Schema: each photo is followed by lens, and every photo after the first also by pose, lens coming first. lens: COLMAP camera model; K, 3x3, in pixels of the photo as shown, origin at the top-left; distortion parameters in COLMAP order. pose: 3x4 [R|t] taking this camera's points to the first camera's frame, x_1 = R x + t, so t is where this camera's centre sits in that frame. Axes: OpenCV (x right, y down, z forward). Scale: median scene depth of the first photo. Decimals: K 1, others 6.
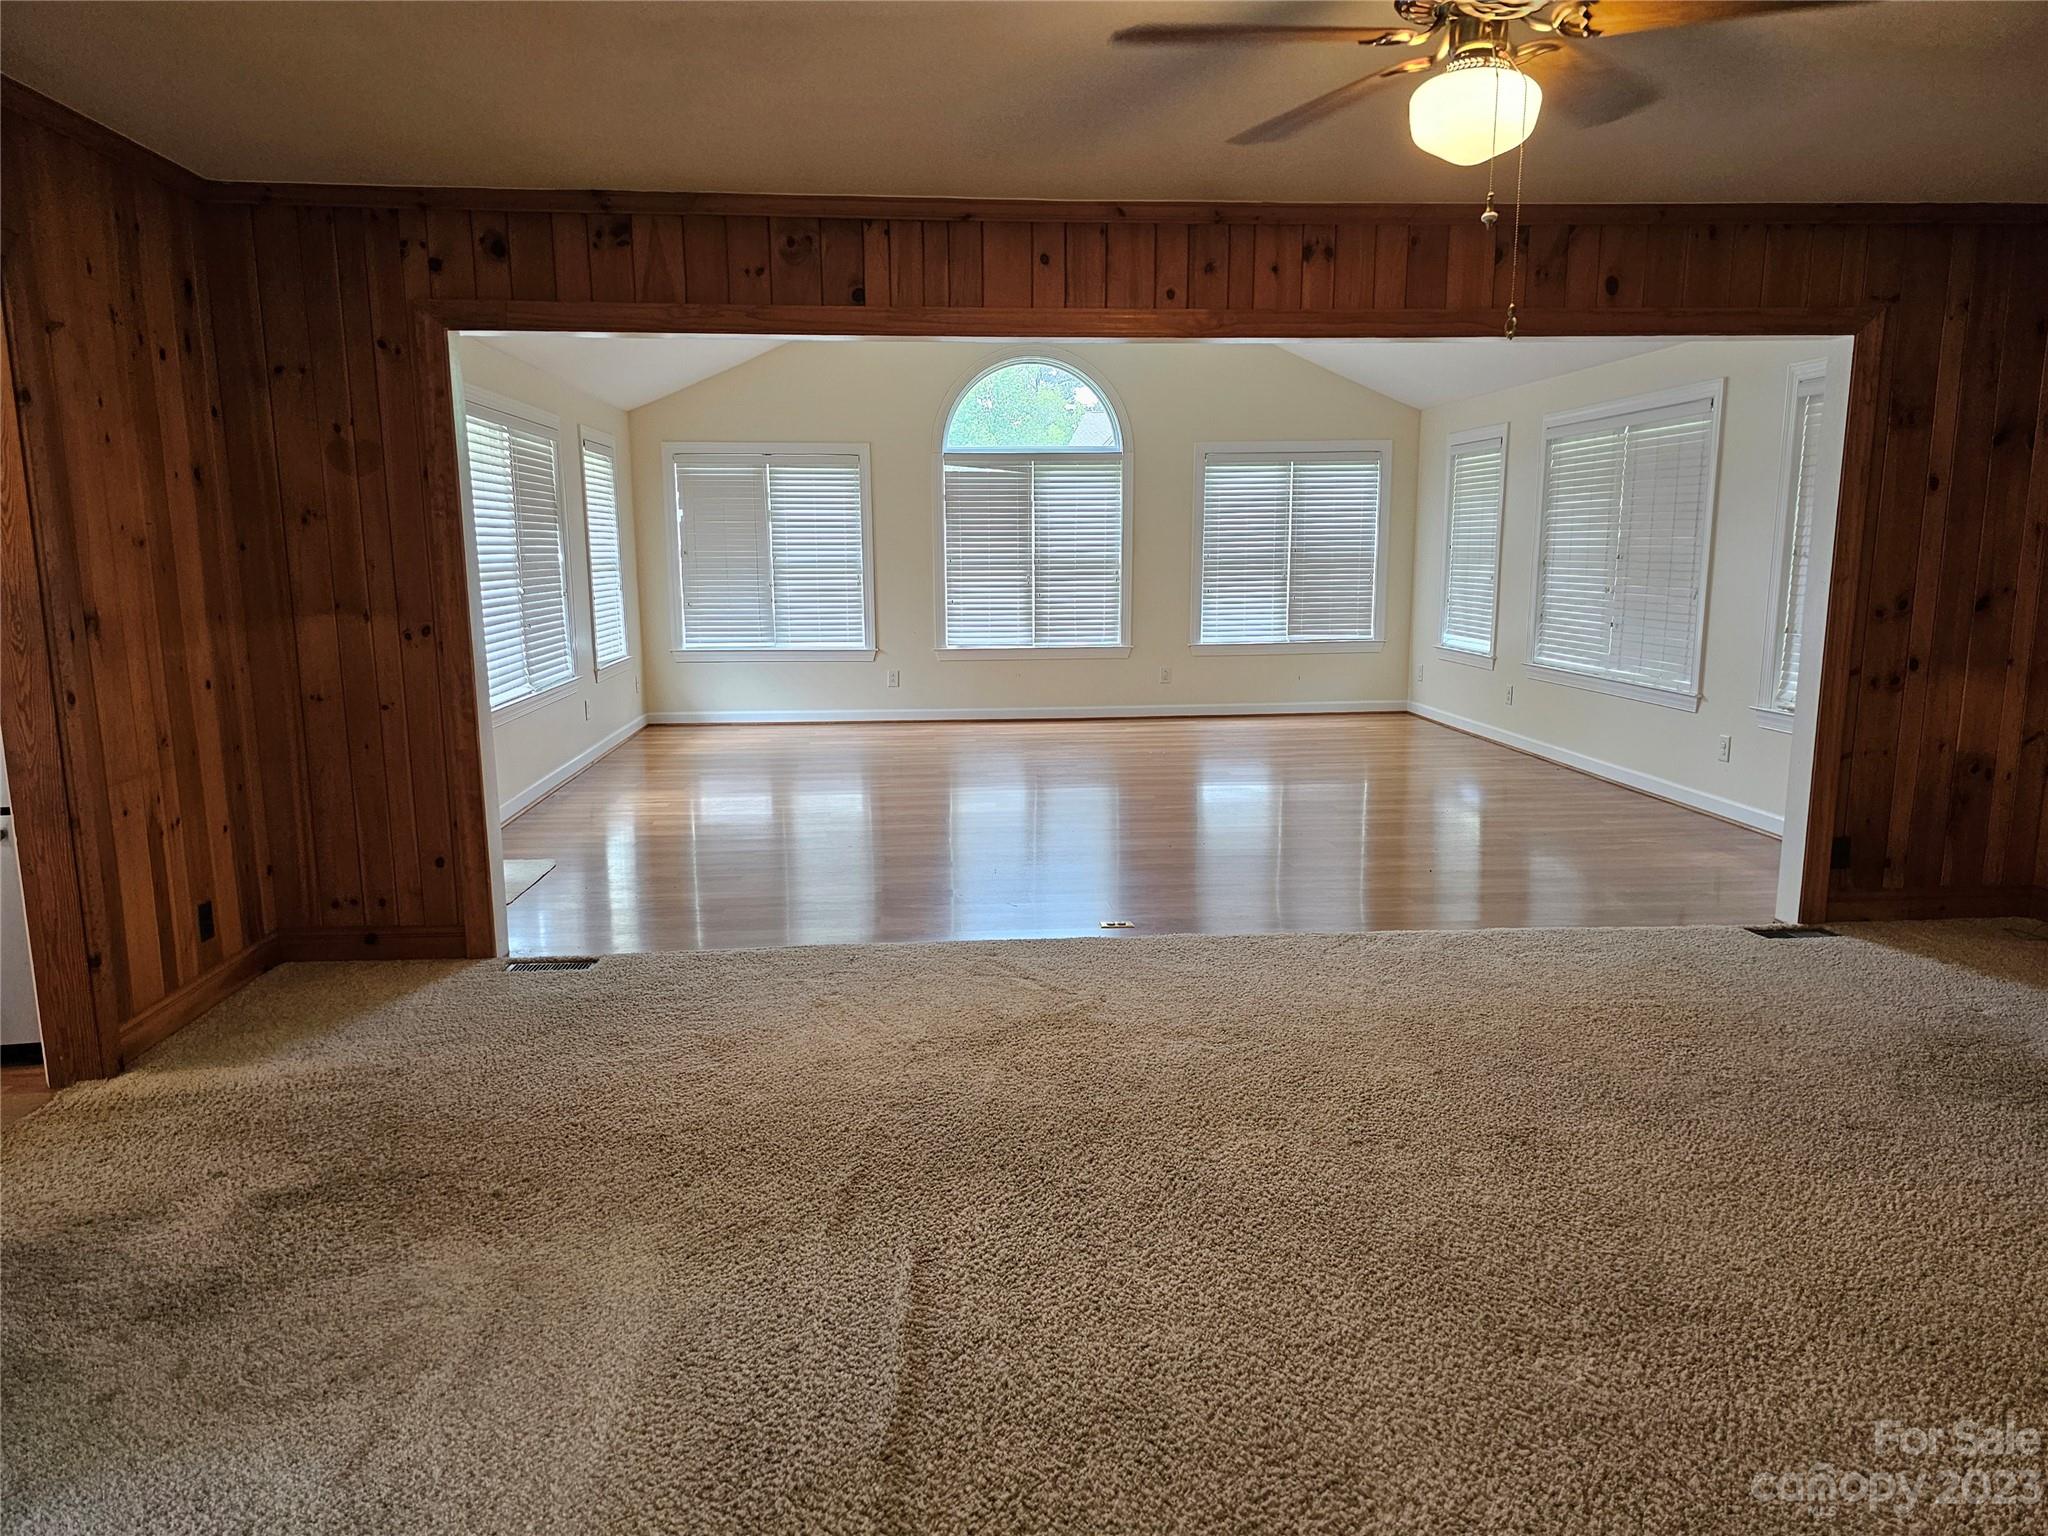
lens RADIAL K [[1385.2, 0, 1031.5], [0, 1385.2, 773.2], [0, 0, 1]] dist [0.073863, -0.060057]
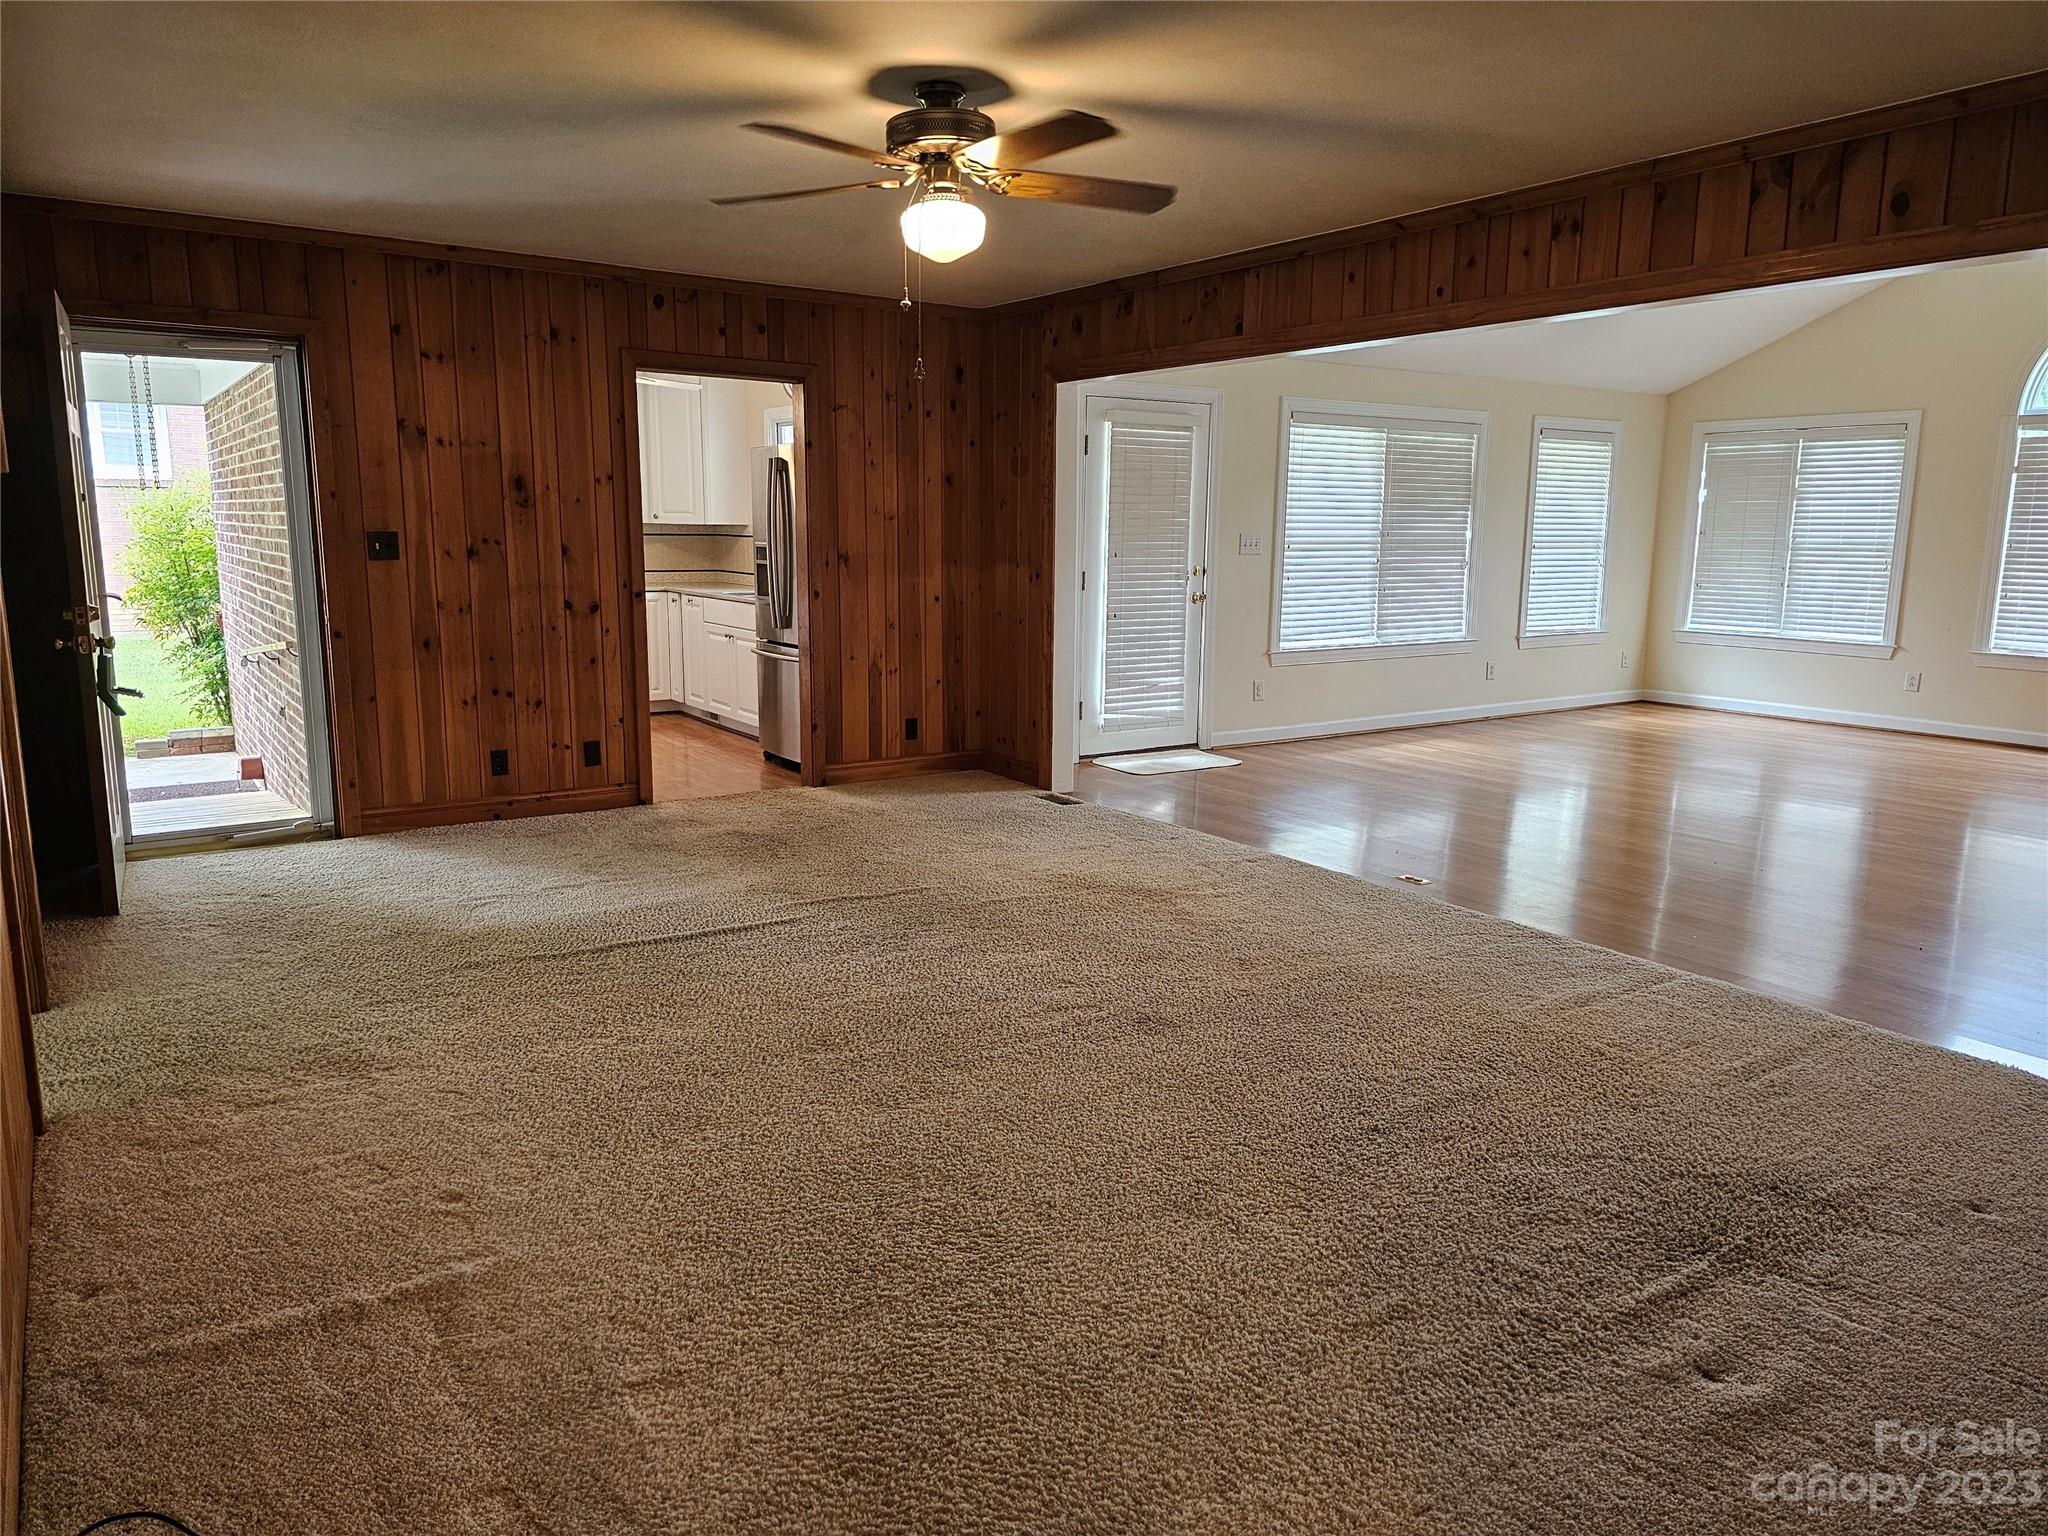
lens RADIAL K [[1385.2, 0, 1031.5], [0, 1385.2, 773.2], [0, 0, 1]] dist [0.073863, -0.060057]
pose [[0.495385, 0.165823, -0.852700, 0.393714], [-0.154773, 0.982753, 0.101198, -0.016616], [0.854774, 0.081843, 0.512506, 0.088270]]
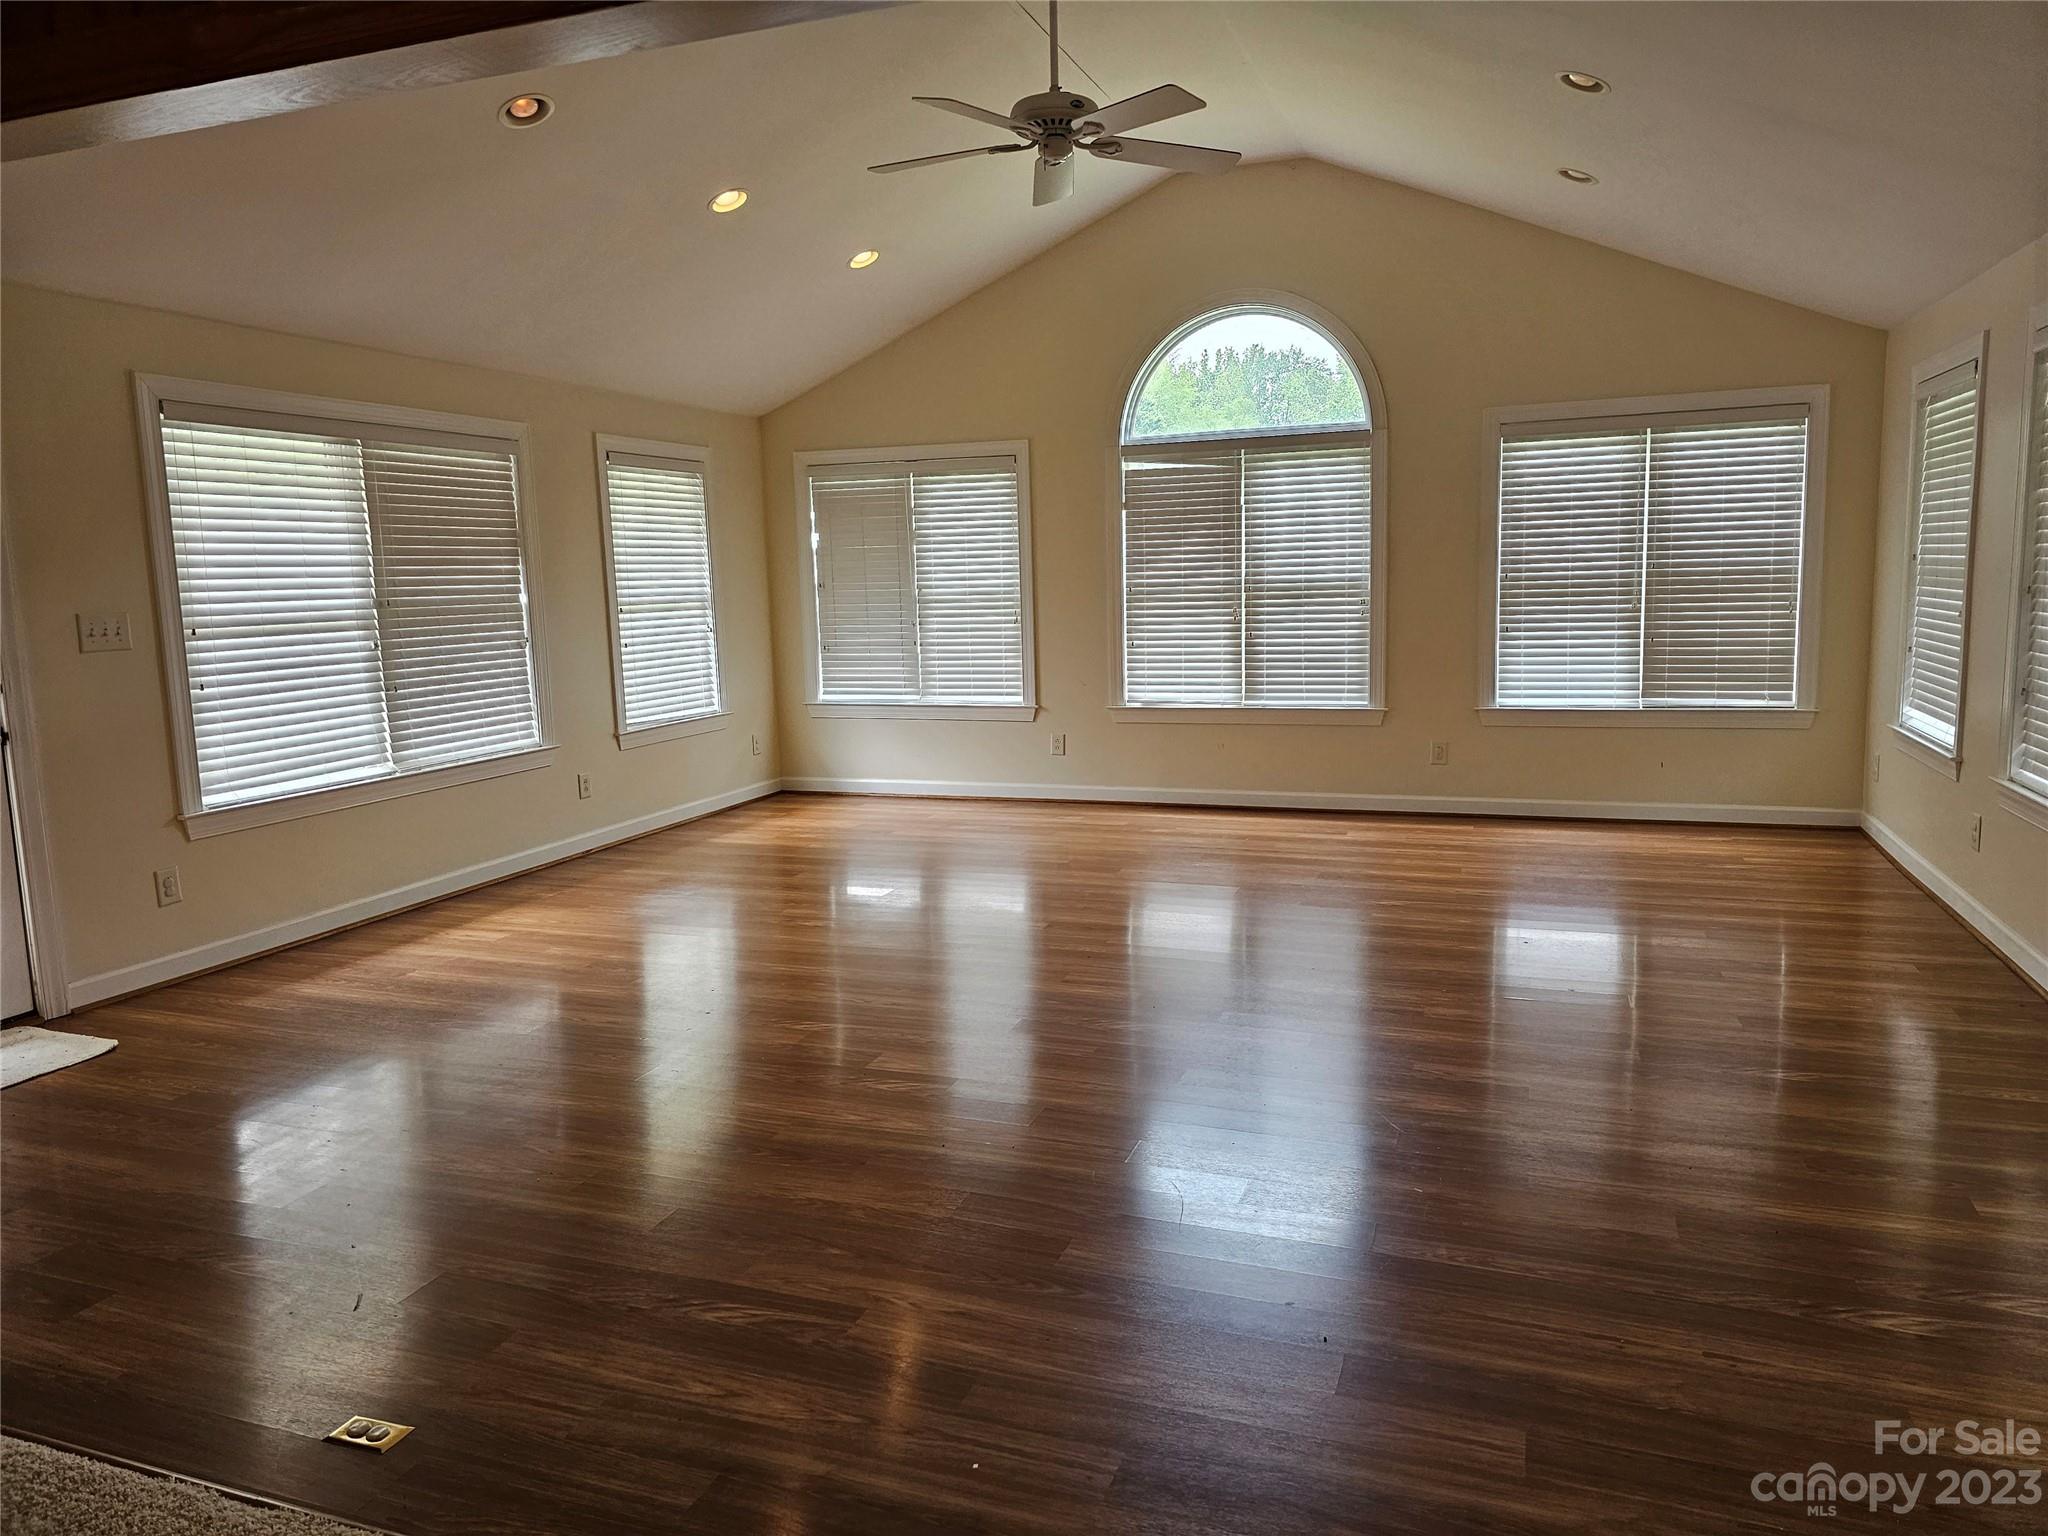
lens RADIAL K [[1338.0, 0, 1031.3], [0, 1338.0, 737.6], [0, 0, 1]] dist [0.045269, -0.082991]
pose [[0.903845, 0.034068, -0.426501, 0.202427], [-0.047864, 0.998619, -0.021666, -0.056132], [0.425174, 0.039997, 0.904227, 0.334877]]
